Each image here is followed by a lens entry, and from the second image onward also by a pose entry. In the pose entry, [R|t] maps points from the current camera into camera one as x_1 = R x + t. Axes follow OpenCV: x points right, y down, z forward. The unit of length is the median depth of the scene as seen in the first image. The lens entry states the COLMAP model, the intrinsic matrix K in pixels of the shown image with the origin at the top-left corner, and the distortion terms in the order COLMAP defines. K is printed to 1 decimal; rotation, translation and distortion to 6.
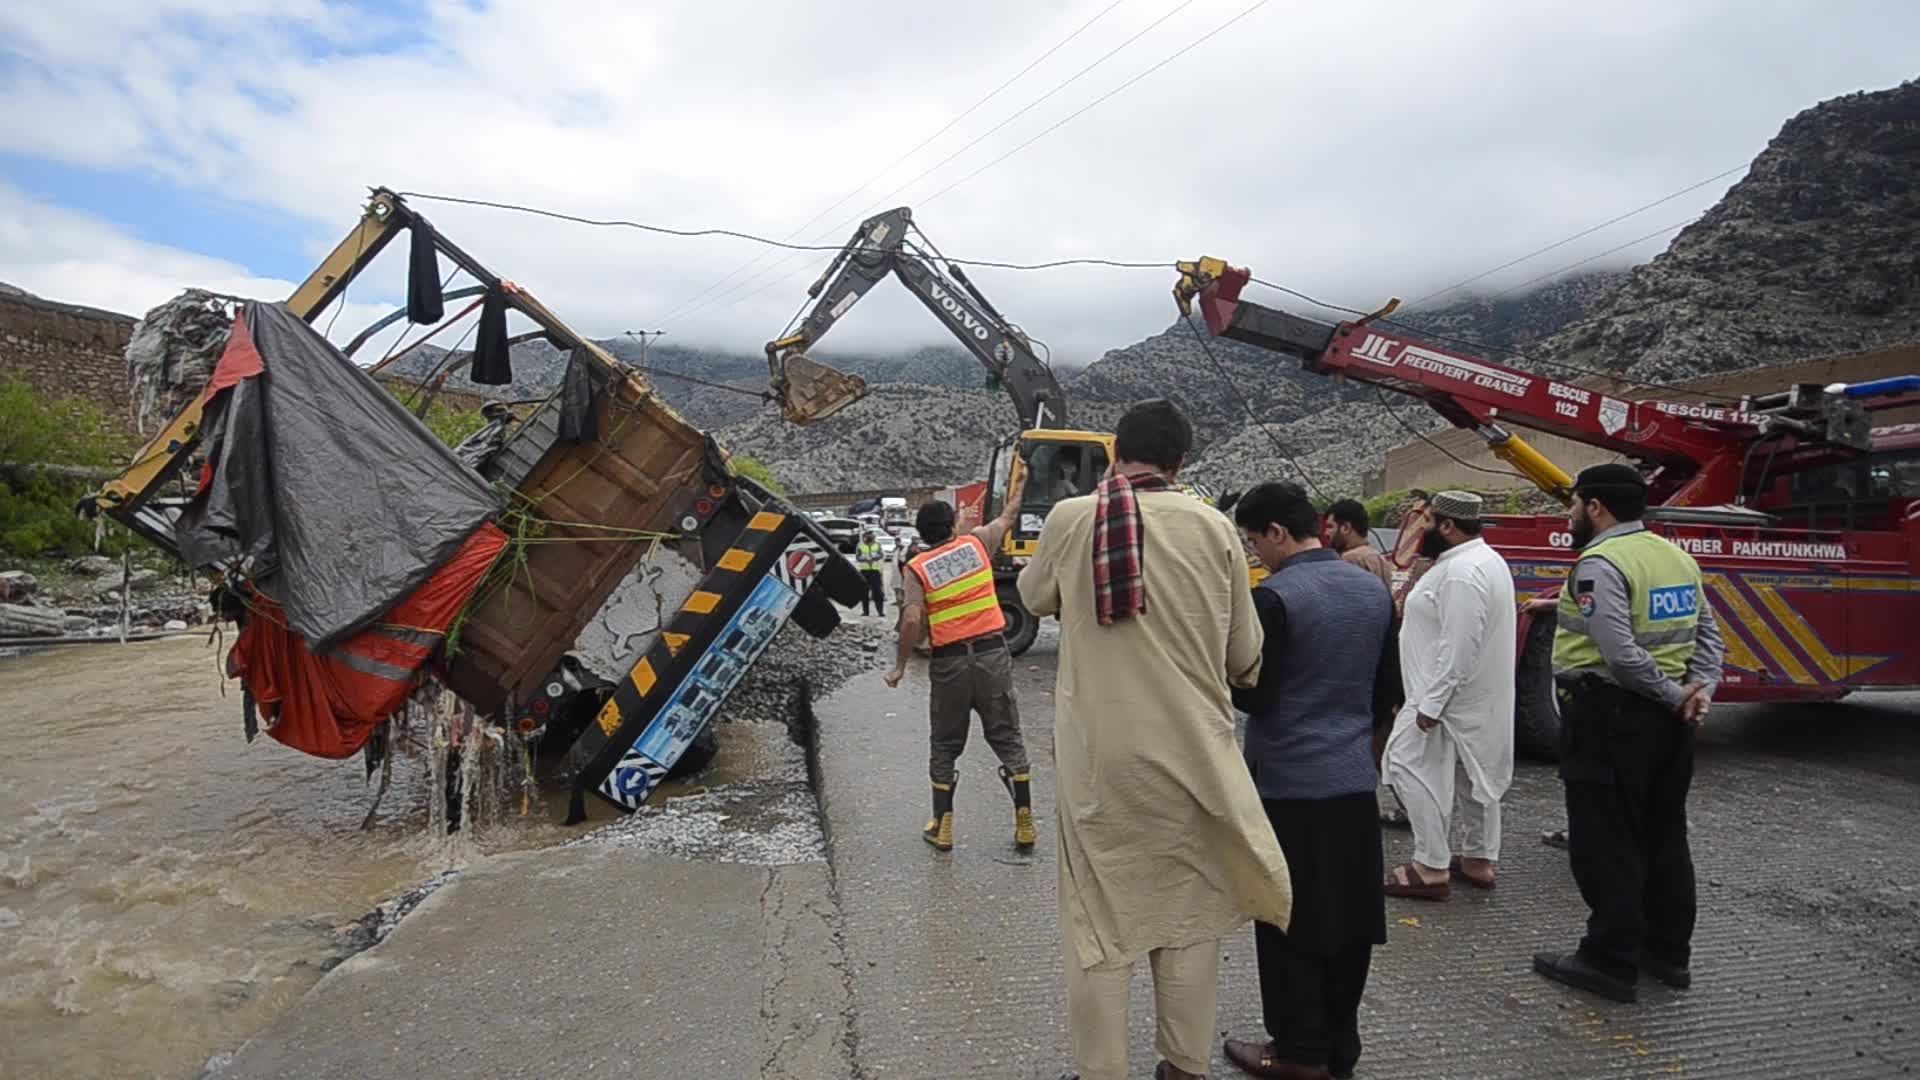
lens RADIAL K [[856.7, 0, 964.5], [0, 856.7, 534.9], [0, 0, 1]] dist [0.020423, -0.017462]
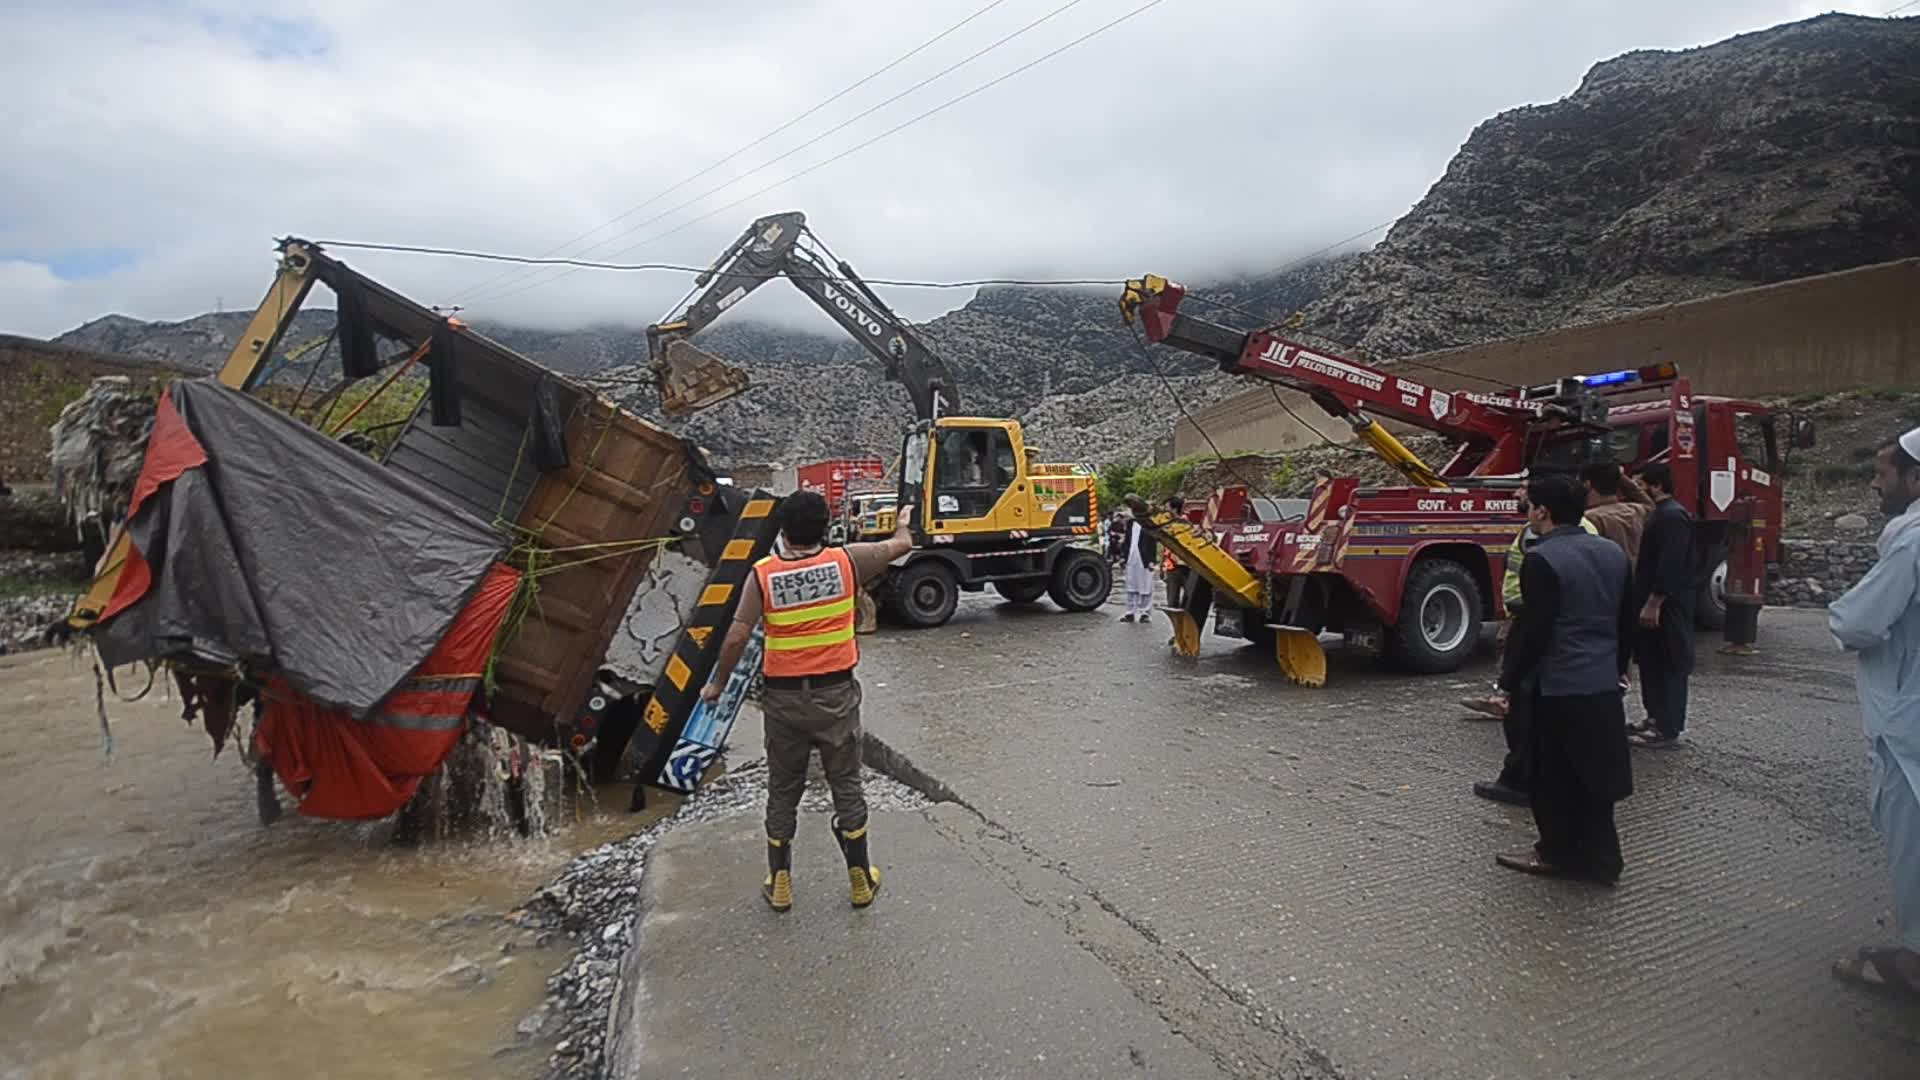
lens RADIAL K [[837.7, 0, 967.2], [0, 837.7, 565.7], [0, 0, 1]] dist [-0.006358, 0.000475]
pose [[0.974416, -0.060148, 0.216556, -0.062143], [0.045071, 0.996246, 0.073906, -0.006649], [-0.220188, -0.062255, 0.973469, -0.020715]]
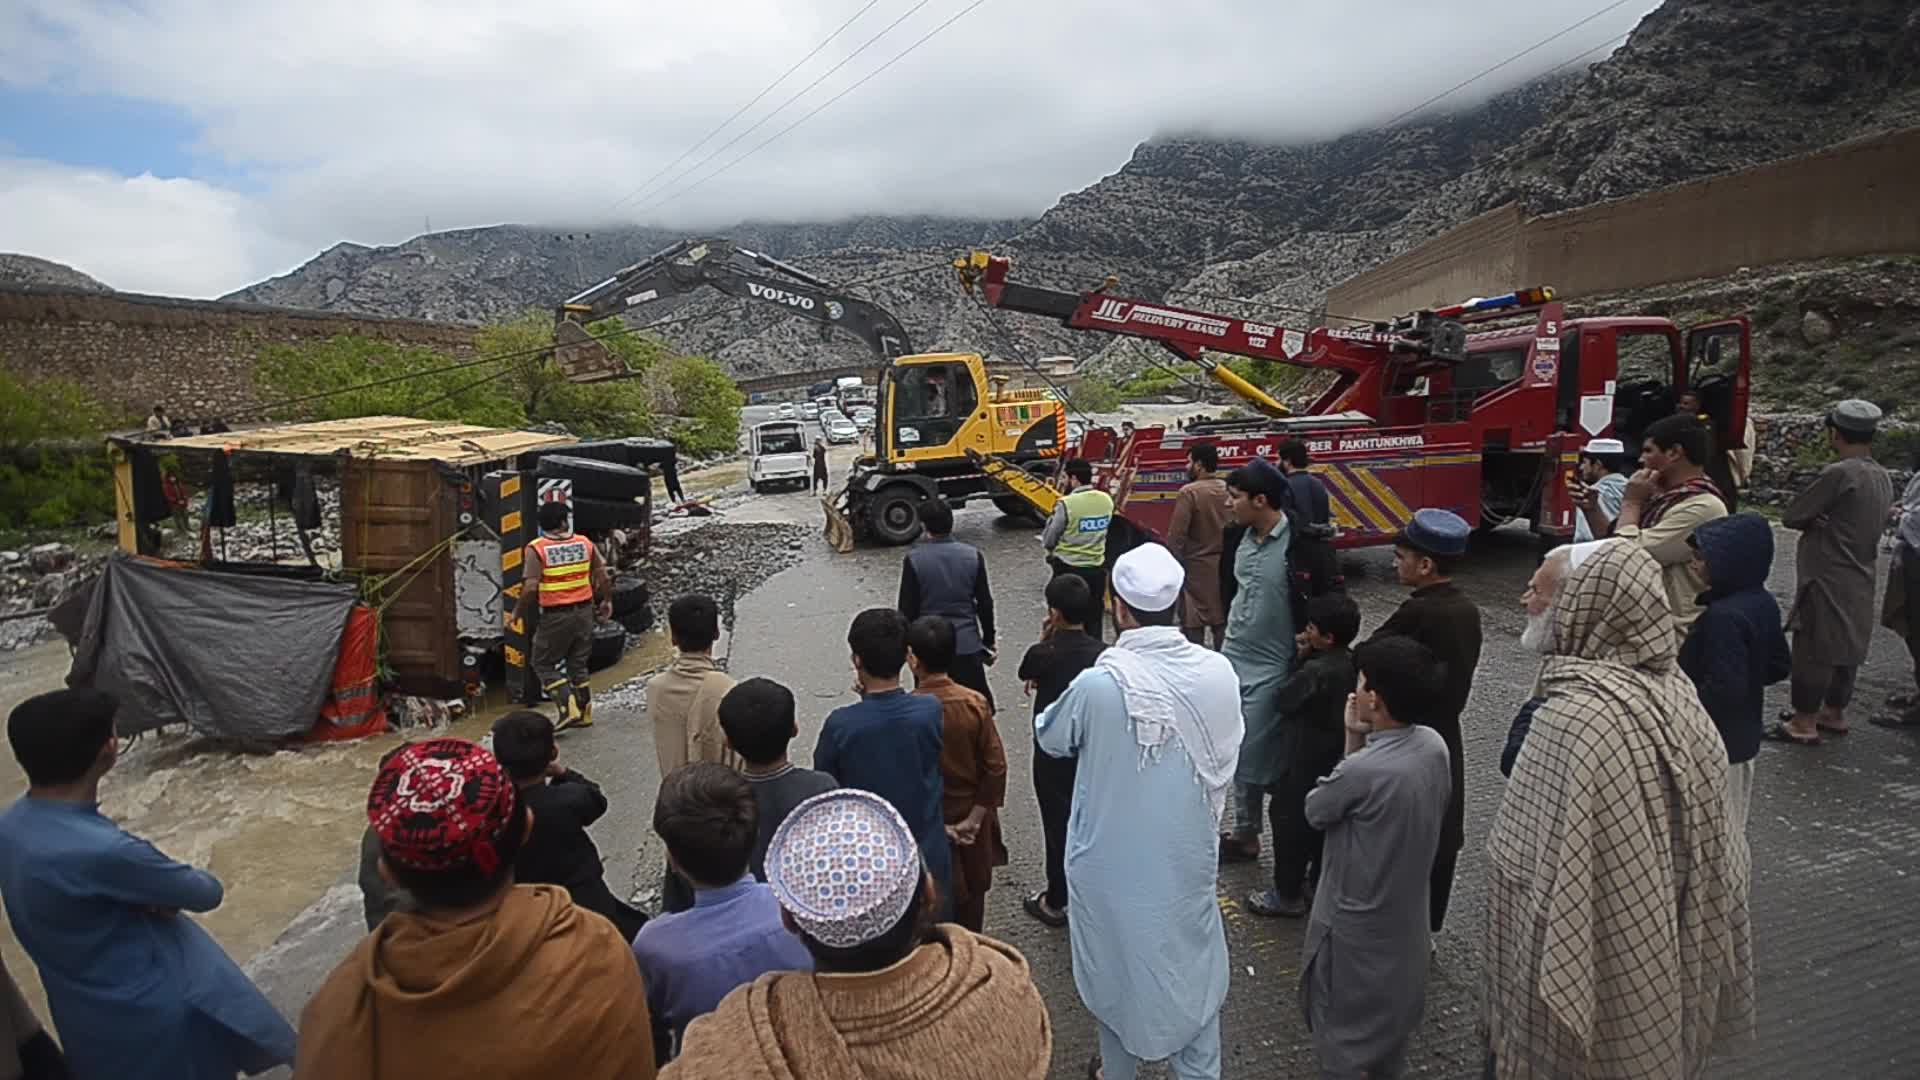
lens RADIAL K [[839.1, 0, 967.0], [0, 839.1, 555.2], [0, 0, 1]] dist [0.016222, -0.012324]
pose [[0.995738, -0.089280, 0.023118, 0.052585], [0.083562, 0.979474, 0.183436, -0.027999], [-0.039021, -0.180723, 0.982760, -0.096639]]
